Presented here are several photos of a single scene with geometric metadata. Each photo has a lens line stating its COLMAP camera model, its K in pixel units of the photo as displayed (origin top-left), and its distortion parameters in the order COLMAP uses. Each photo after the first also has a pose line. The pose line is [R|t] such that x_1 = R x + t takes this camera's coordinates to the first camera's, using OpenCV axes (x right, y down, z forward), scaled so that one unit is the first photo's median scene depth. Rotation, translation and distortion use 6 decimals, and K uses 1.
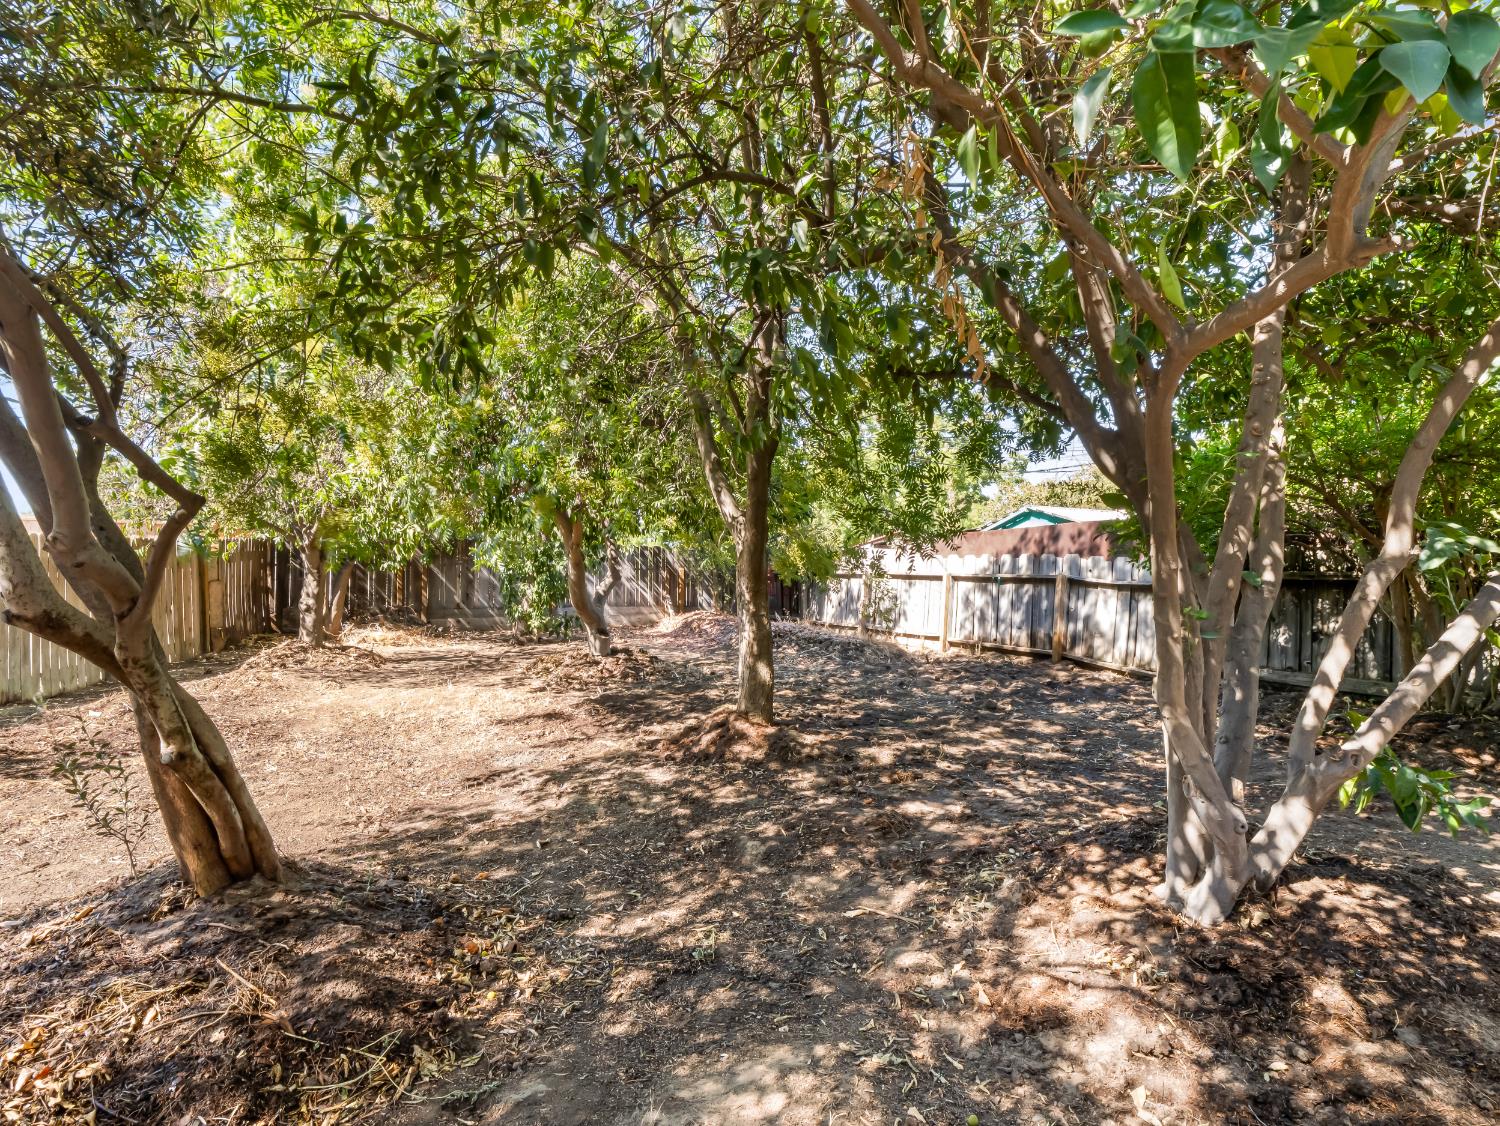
lens RADIAL K [[714.4, 0, 750.2], [0, 714.4, 558.7], [0, 0, 1]] dist [-0.017205, -0.001027]
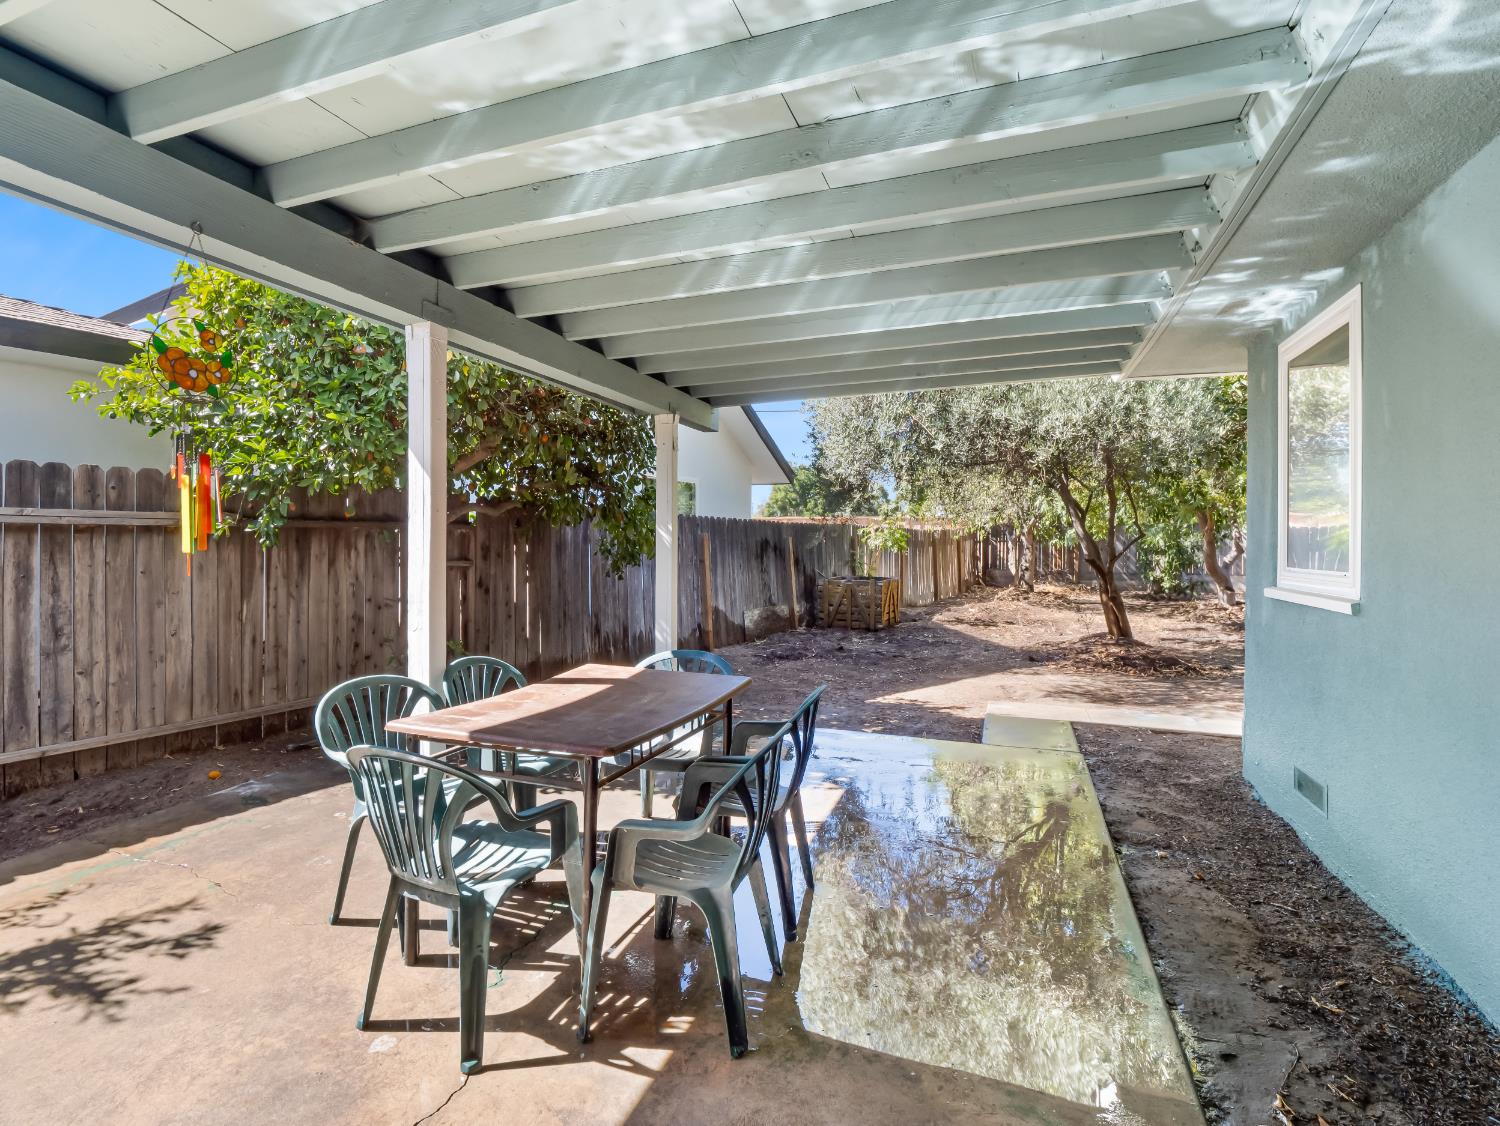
lens RADIAL K [[714.4, 0, 750.2], [0, 714.4, 558.7], [0, 0, 1]] dist [-0.017205, -0.001027]
pose [[0.711454, 0.013563, -0.702602, 0.078568], [0.013199, 0.999379, 0.032658, -0.013340], [0.702609, -0.032509, 0.710834, -0.497935]]
